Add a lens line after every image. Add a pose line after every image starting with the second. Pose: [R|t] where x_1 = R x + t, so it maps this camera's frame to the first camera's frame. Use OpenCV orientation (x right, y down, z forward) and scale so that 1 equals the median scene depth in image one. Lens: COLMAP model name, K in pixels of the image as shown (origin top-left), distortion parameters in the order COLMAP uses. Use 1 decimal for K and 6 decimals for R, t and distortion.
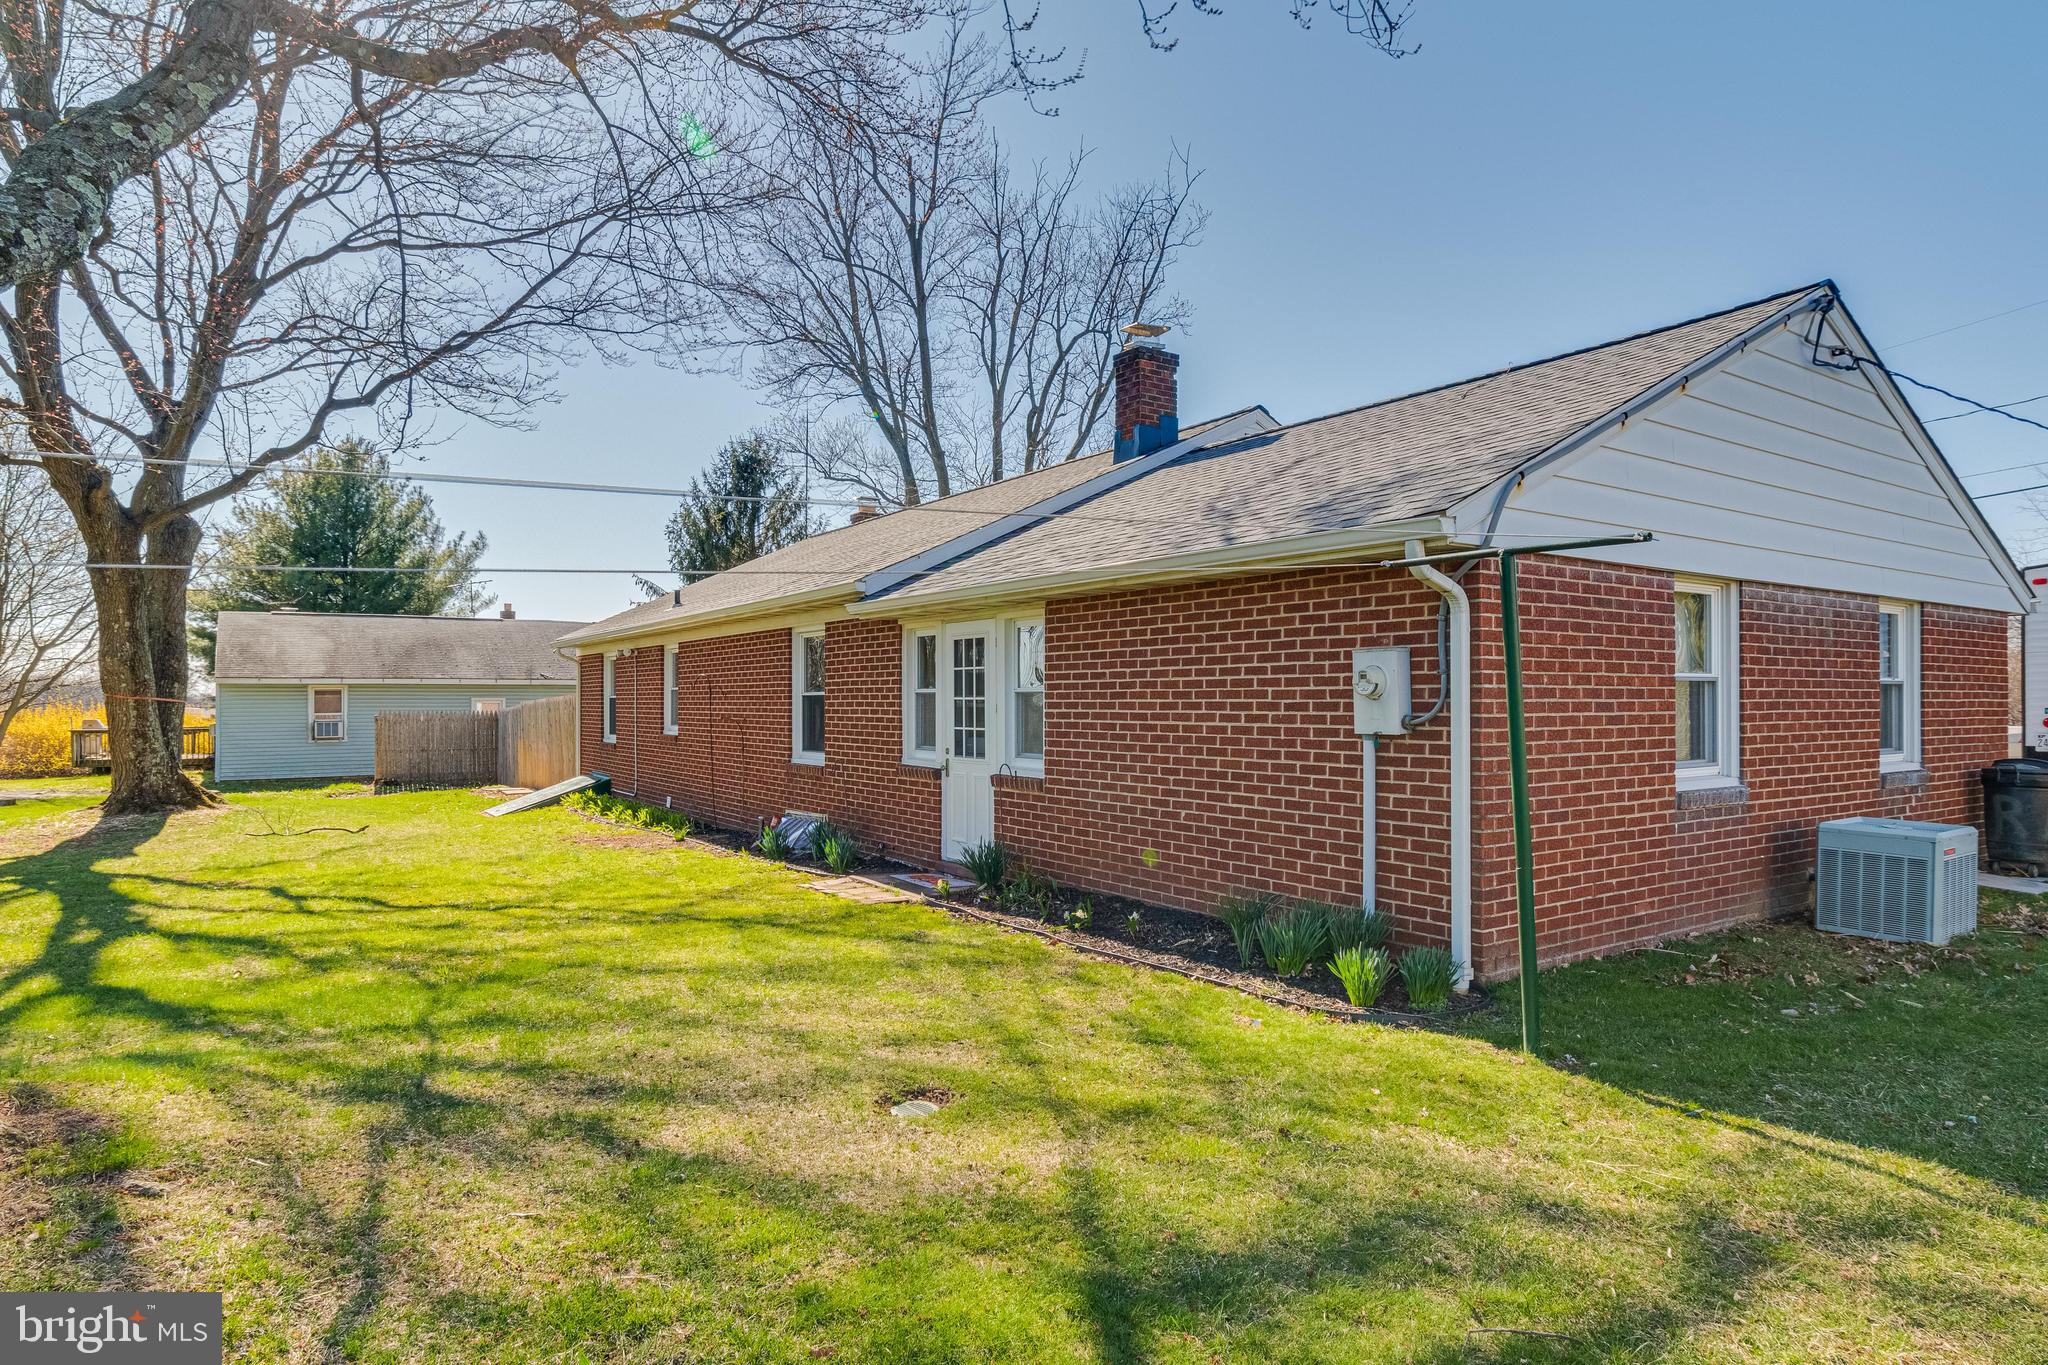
lens RADIAL K [[1109.1, 0, 1024.0], [0, 1109.1, 682.5], [0, 0, 1]] dist [-0.003378, -0.001041]
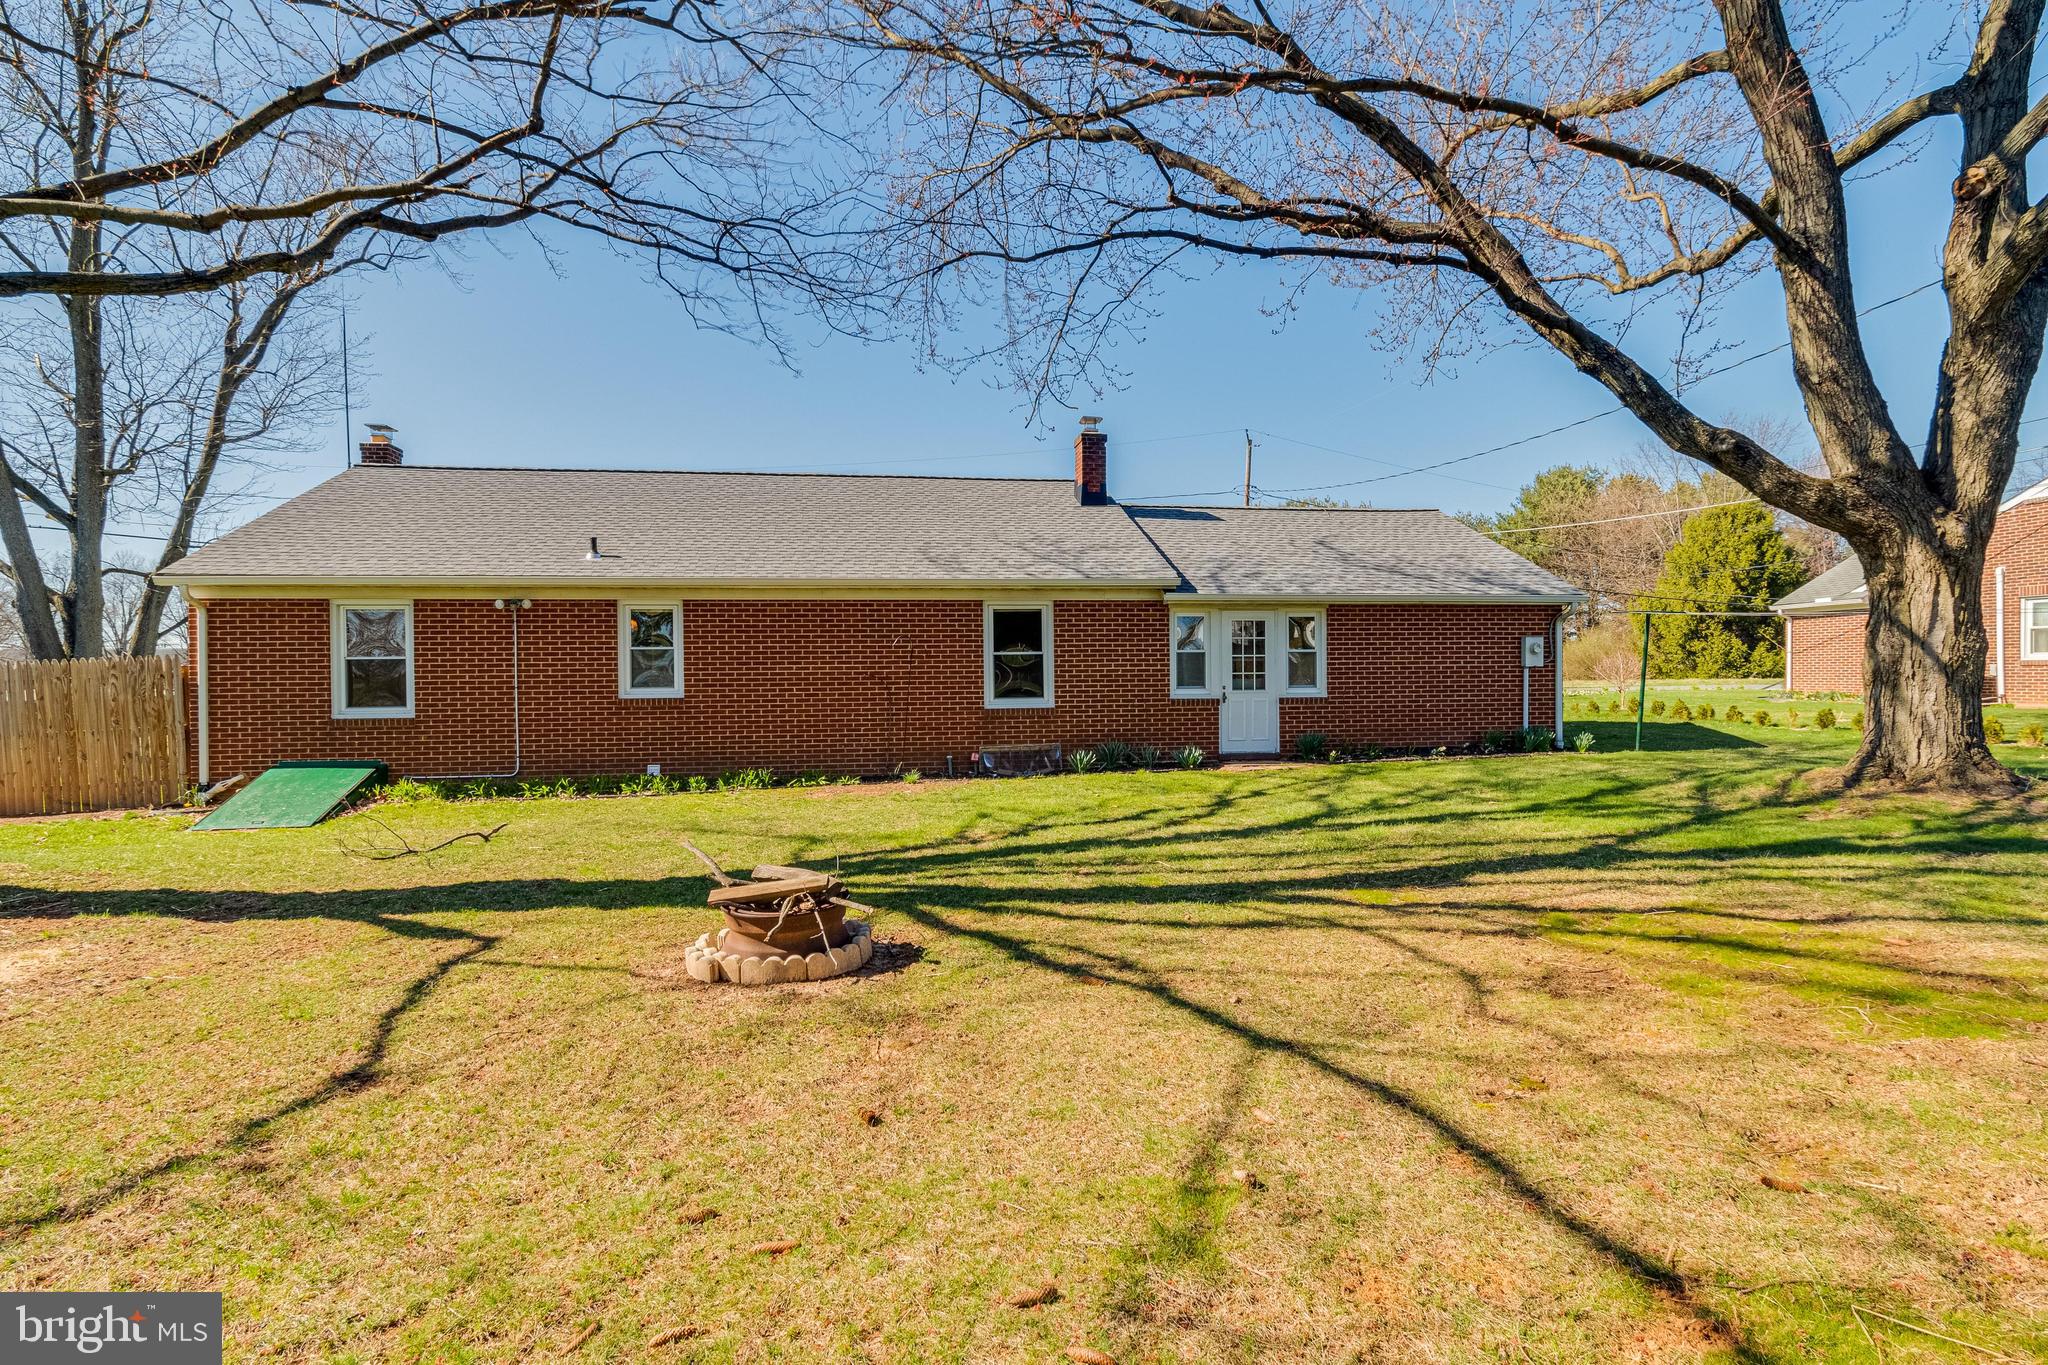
lens RADIAL K [[1109.1, 0, 1024.0], [0, 1109.1, 682.5], [0, 0, 1]] dist [-0.003378, -0.001041]
pose [[0.460343, -0.013096, 0.887645, -1.756094], [-0.003437, 0.999857, 0.016534, 0.028336], [-0.887734, -0.010662, 0.460232, 0.512171]]
